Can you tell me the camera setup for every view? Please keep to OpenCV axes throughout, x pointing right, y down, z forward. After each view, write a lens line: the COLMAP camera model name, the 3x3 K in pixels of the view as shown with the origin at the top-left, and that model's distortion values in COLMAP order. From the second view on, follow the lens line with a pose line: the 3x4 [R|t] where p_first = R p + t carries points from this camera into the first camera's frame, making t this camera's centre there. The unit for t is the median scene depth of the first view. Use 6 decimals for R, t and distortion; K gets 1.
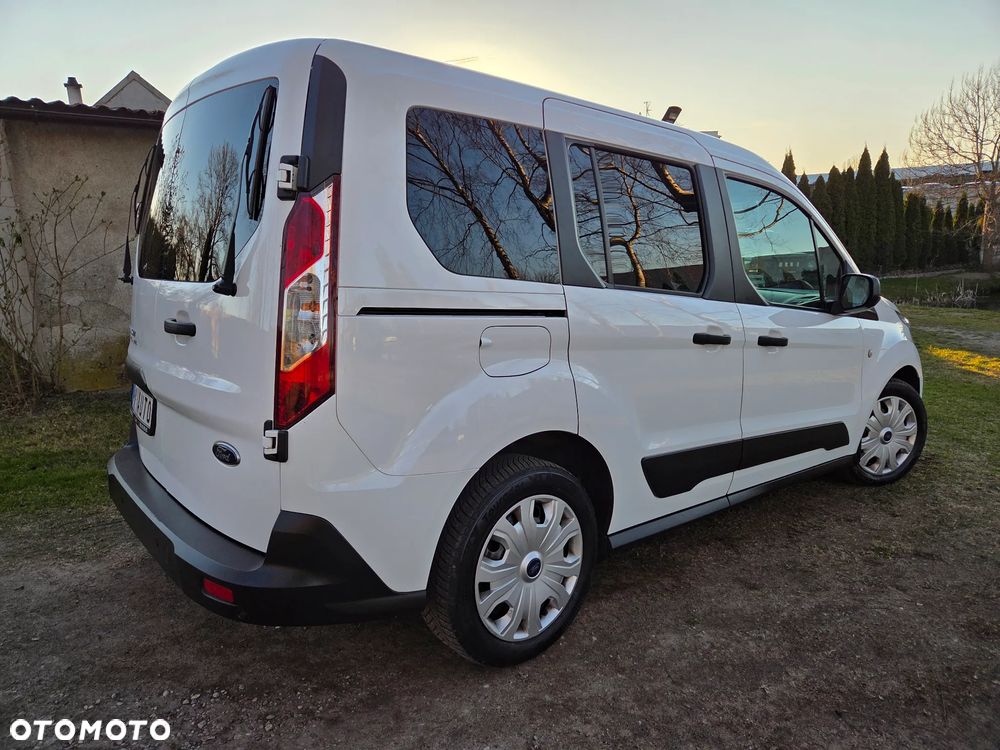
lens RADIAL K [[675.2, 0, 501.1], [0, 675.2, 366.6], [0, 0, 1]] dist [0.072206, -0.061459]
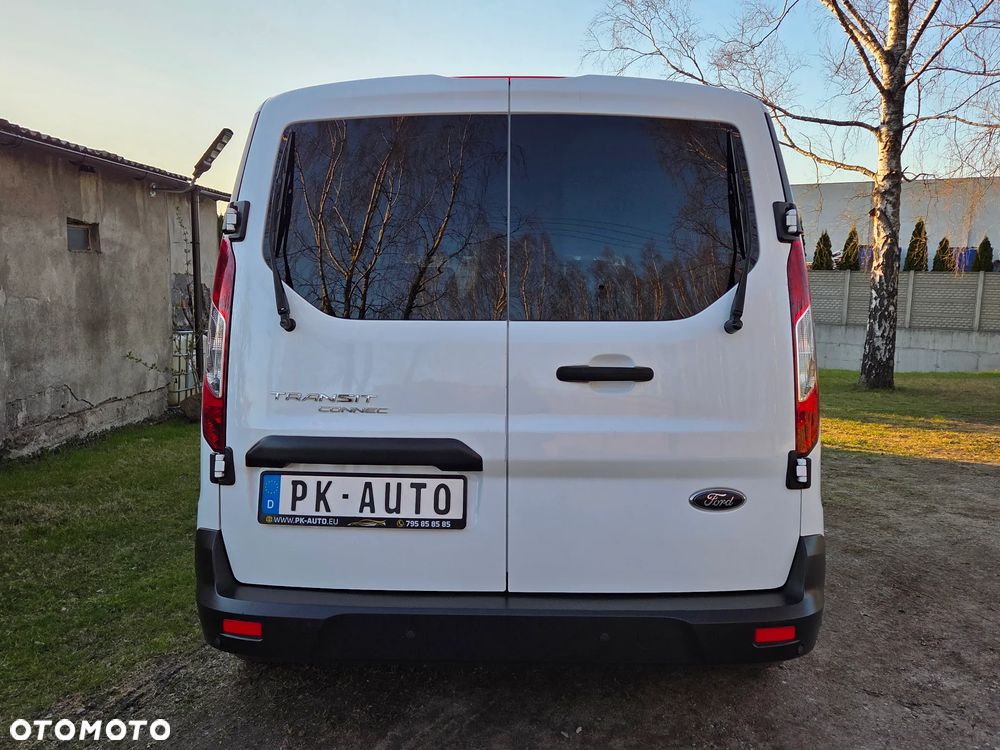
lens RADIAL K [[812.3, 0, 507.2], [0, 812.3, 379.6], [0, 0, 1]] dist [0.062079, -0.011013]
pose [[0.653217, -0.053980, 0.755244, -1.199075], [0.109514, 0.993703, -0.023695, -0.036356], [-0.749209, 0.098188, 0.655015, 0.383425]]
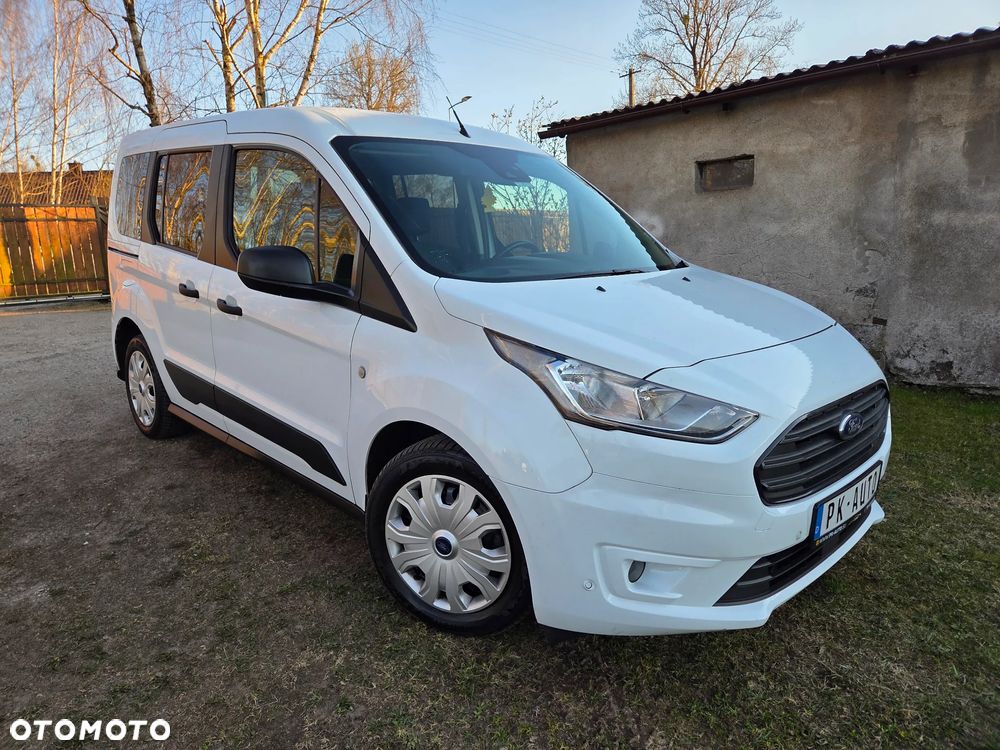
lens RADIAL K [[675.2, 0, 496.3], [0, 675.2, 381.7], [0, 0, 1]] dist [0.072206, -0.061459]
pose [[0.077663, 0.218996, -0.972630, 1.958088], [-0.151697, 0.966813, 0.205574, -0.271319], [0.985371, 0.131580, 0.108307, 1.734531]]
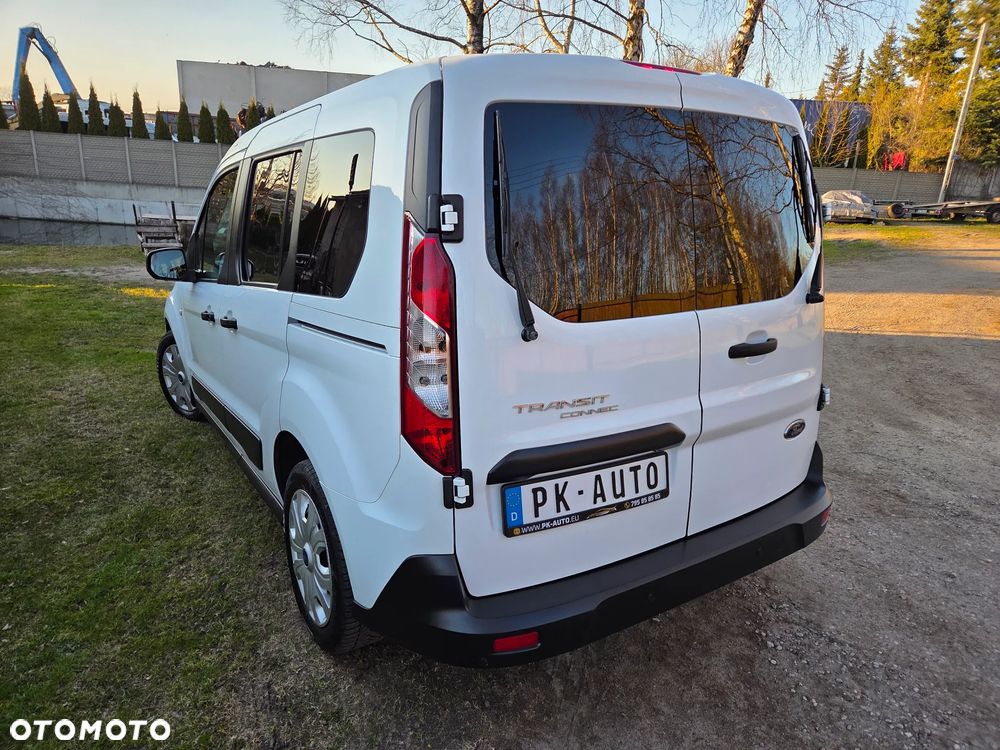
lens RADIAL K [[675.2, 0, 498.1], [0, 675.2, 371.0], [0, 0, 1]] dist [0.072206, -0.061459]
pose [[0.123919, -0.256093, 0.958676, -1.375519], [0.141381, 0.960823, 0.238391, -0.295222], [-0.982169, 0.105998, 0.155271, 1.110580]]
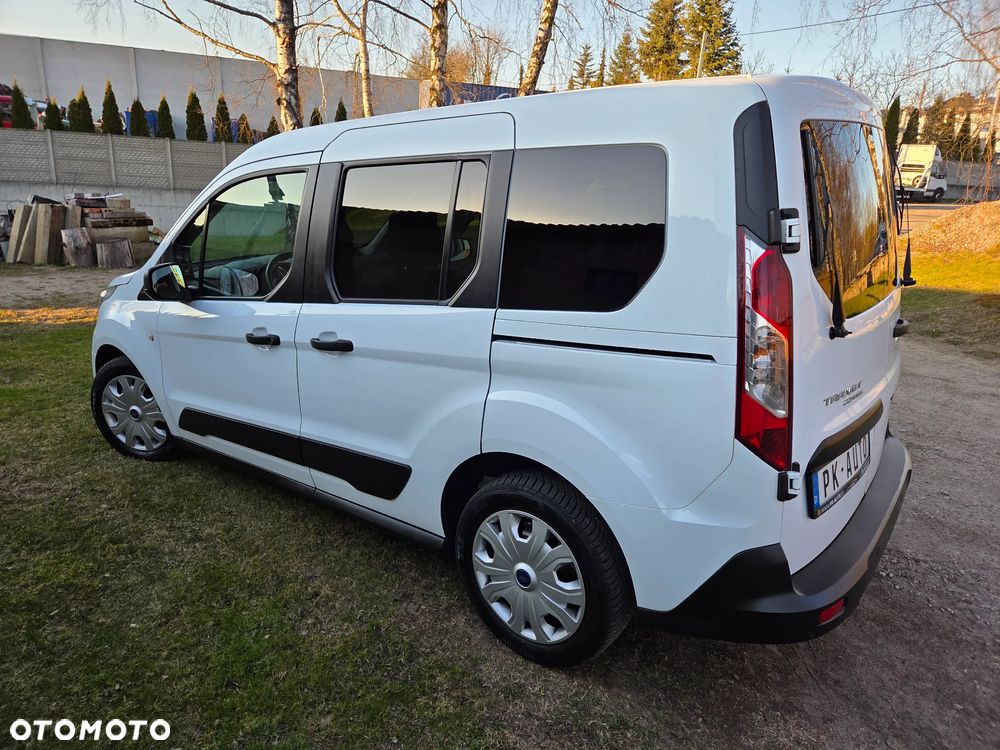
lens RADIAL K [[675.2, 0, 498.2], [0, 675.2, 370.9], [0, 0, 1]] dist [0.072206, -0.061459]
pose [[-0.220914, -0.271131, 0.936849, -1.344435], [0.145672, 0.940633, 0.306576, -0.421814], [-0.964353, 0.204200, -0.168302, 1.732281]]
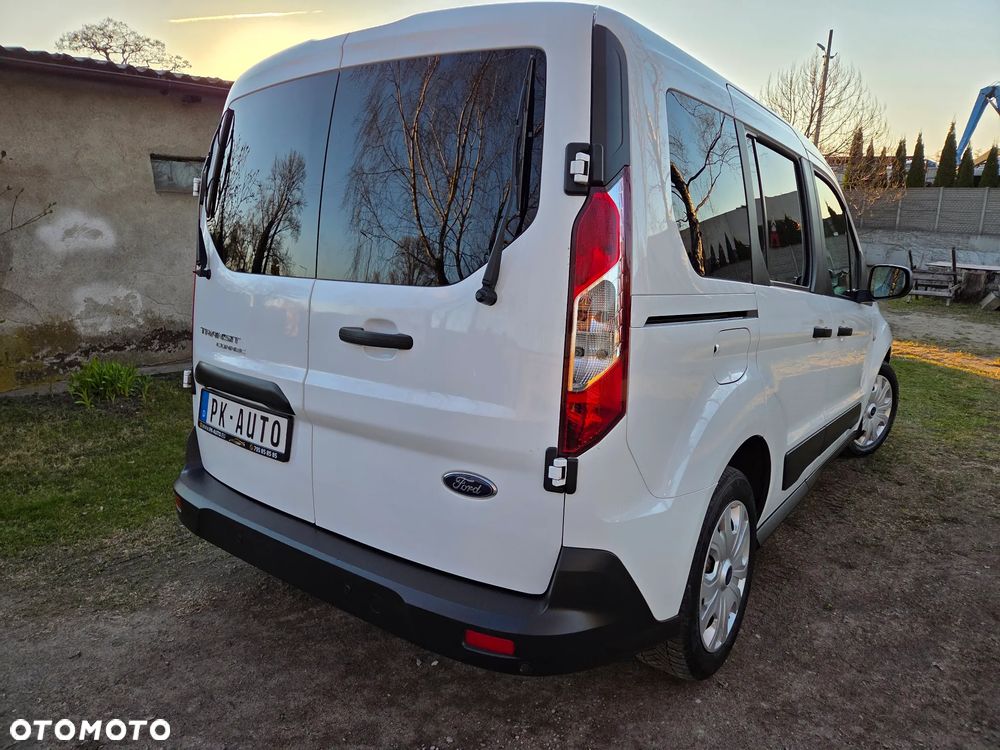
lens RADIAL K [[675.2, 0, 509.9], [0, 675.2, 374.3], [0, 0, 1]] dist [0.072206, -0.061459]
pose [[0.971919, -0.032579, 0.233050, -0.455805], [0.021129, 0.998451, 0.051461, -0.047213], [-0.234366, -0.045092, 0.971102, 0.128606]]
